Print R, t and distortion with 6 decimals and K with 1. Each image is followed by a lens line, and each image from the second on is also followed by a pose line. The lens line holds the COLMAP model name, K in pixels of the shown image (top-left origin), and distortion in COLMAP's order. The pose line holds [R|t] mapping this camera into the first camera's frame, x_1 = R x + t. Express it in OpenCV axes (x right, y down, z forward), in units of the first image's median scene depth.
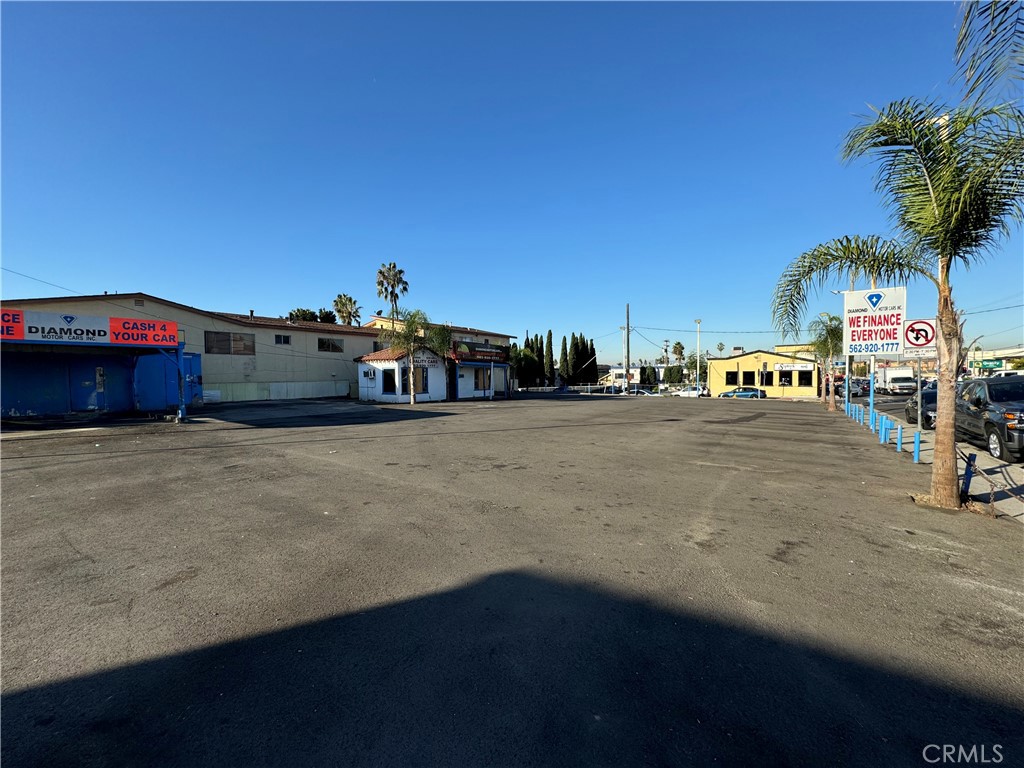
lens RADIAL K [[409.7, 0, 512.0], [0, 409.7, 384.0], [0, 0, 1]] dist [-0.001330, 0.000612]
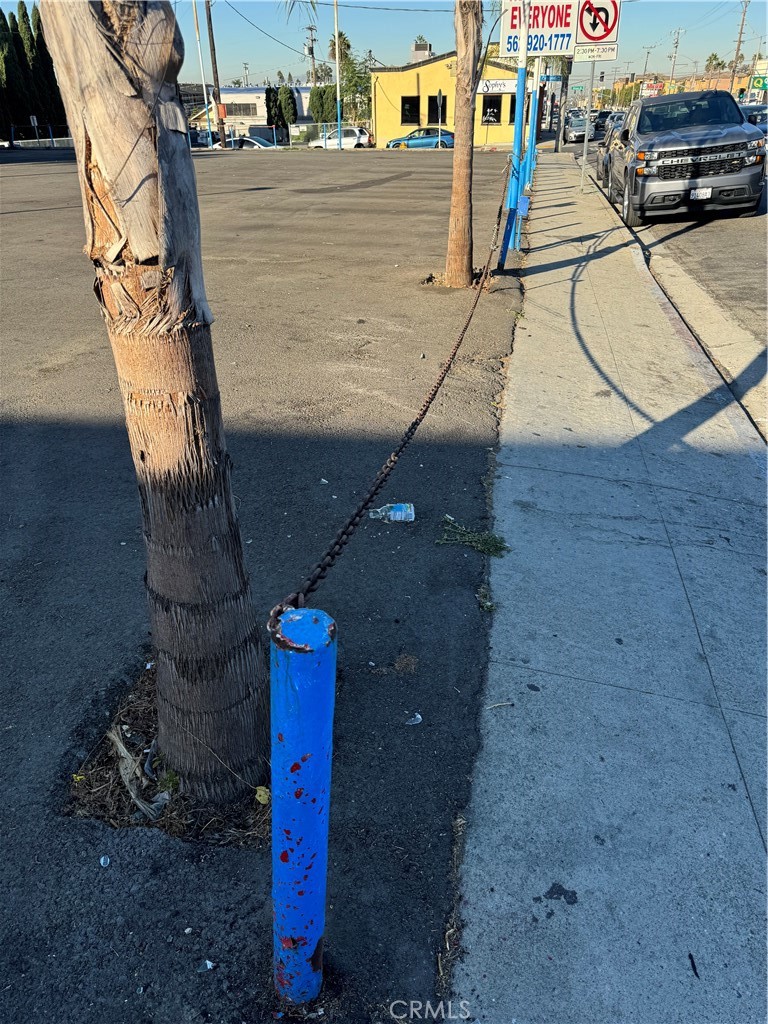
lens RADIAL K [[730.1, 0, 379.3], [0, 730.1, 515.8], [0, 0, 1]] dist [0.002669, -0.001812]
pose [[0.915769, -0.204589, 0.345704, 0.086639], [0.019566, 0.882285, 0.470309, 0.009287], [-0.401229, -0.423930, 0.811972, -0.045554]]
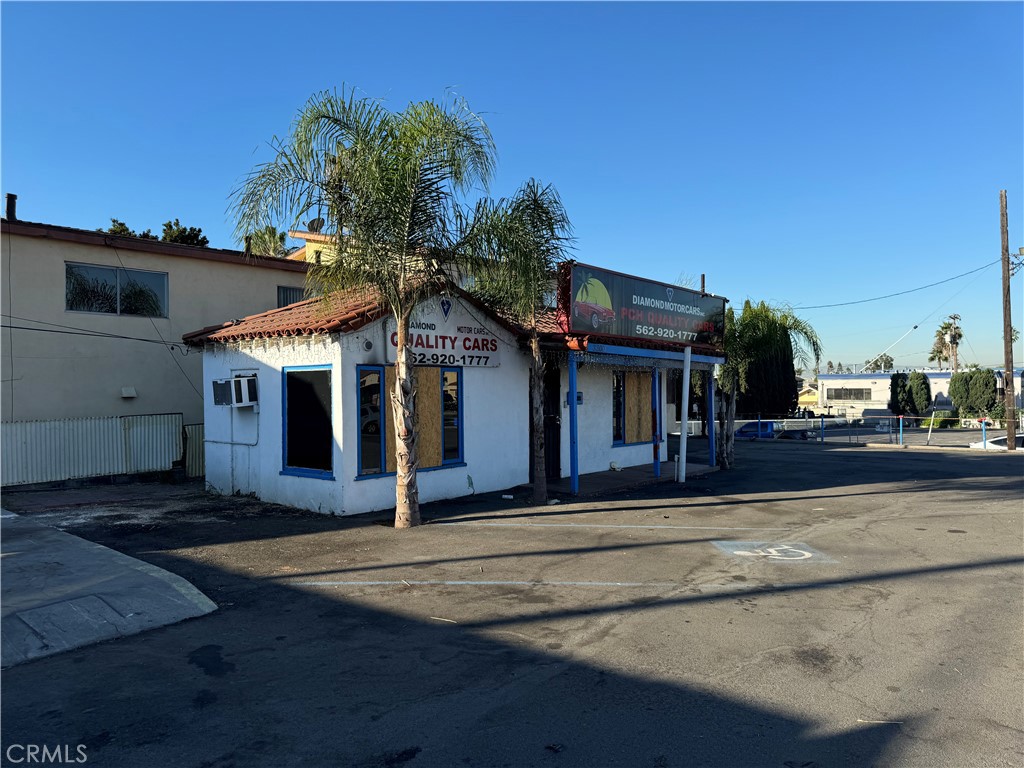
lens RADIAL K [[730.1, 0, 546.7], [0, 730.1, 385.1], [0, 0, 1]] dist [0.002669, -0.001812]
pose [[0.998864, -0.004260, -0.047462, -0.140099], [0.002732, 0.999477, -0.032228, -0.014359], [0.047575, 0.032061, 0.998353, 0.583098]]
